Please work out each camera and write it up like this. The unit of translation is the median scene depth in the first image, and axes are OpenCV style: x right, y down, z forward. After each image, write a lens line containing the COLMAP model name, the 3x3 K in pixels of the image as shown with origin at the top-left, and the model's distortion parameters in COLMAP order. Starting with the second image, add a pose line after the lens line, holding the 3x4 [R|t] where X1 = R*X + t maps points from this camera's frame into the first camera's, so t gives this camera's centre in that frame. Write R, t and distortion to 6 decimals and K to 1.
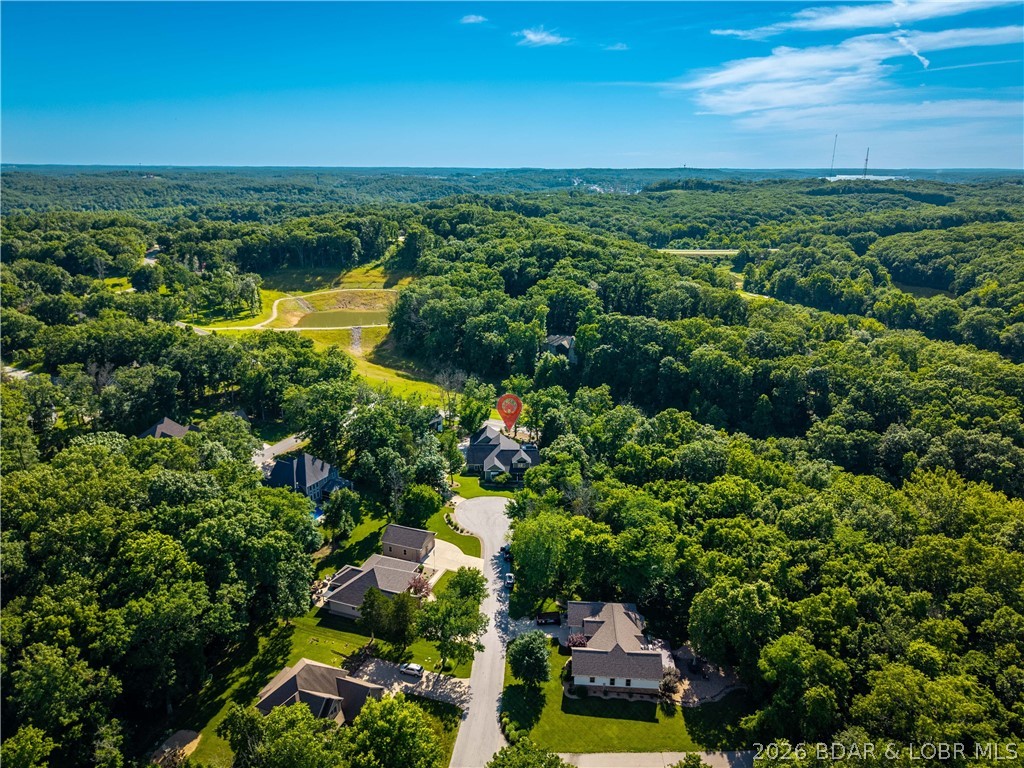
lens RADIAL K [[690.9, 0, 512.0], [0, 690.9, 384.0], [0, 0, 1]] dist [-0.001232, -0.000910]
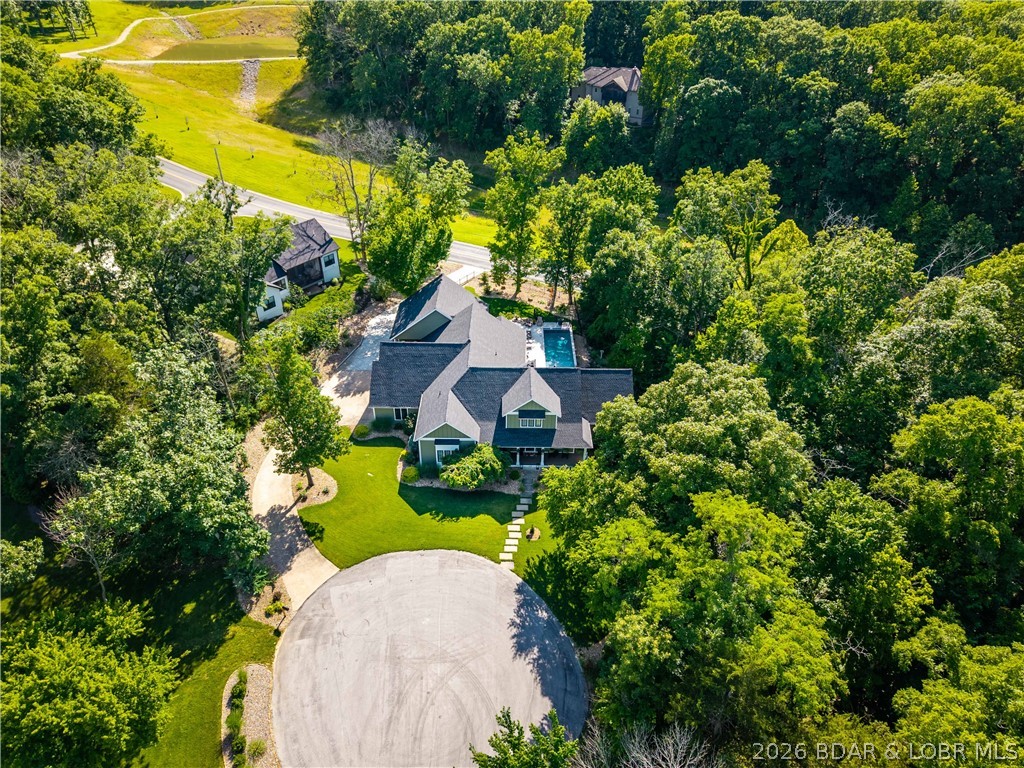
lens RADIAL K [[708.3, 0, 509.9], [0, 708.3, 406.8], [0, 0, 1]] dist [0.011756, -0.000625]
pose [[0.999826, 0.012776, -0.013626, 0.006726], [-0.007809, 0.948584, 0.316429, 0.005473], [0.016968, -0.316267, 0.948518, 0.570311]]
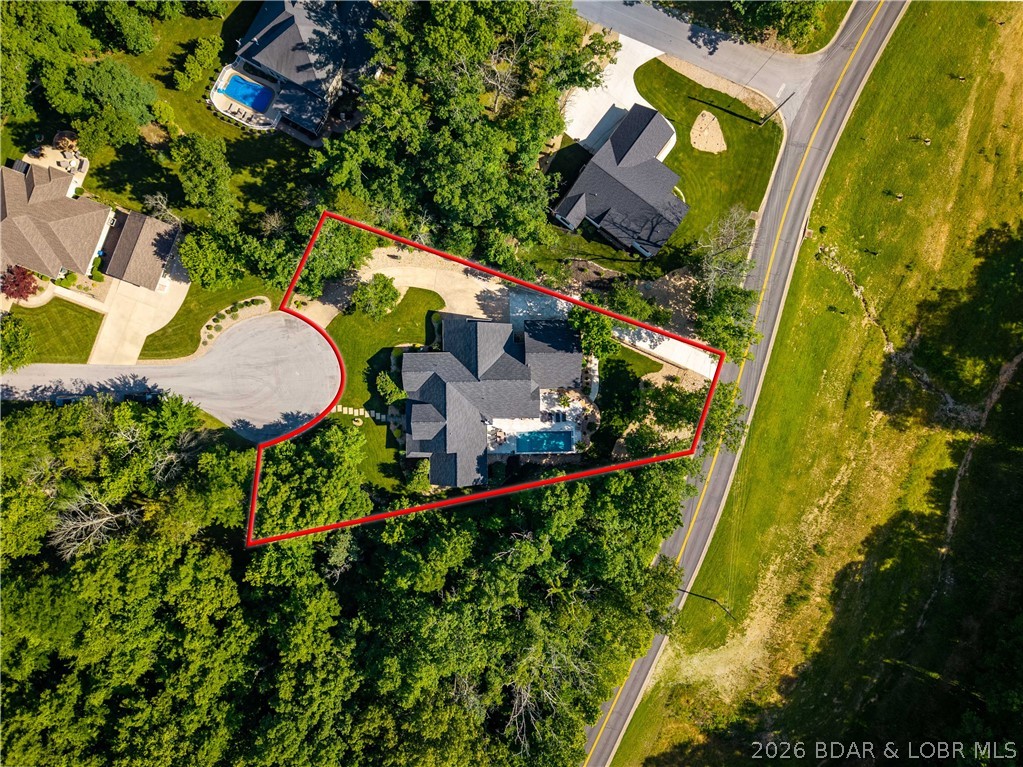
lens RADIAL K [[690.3, 0, 511.5], [0, 690.3, 383.5], [0, 0, 1]] dist [-0.001232, -0.000910]
pose [[0.002690, 0.999602, -0.028080, -0.000533], [-0.318973, 0.027471, 0.947366, -0.350347], [0.947760, 0.006408, 0.318920, 0.742135]]
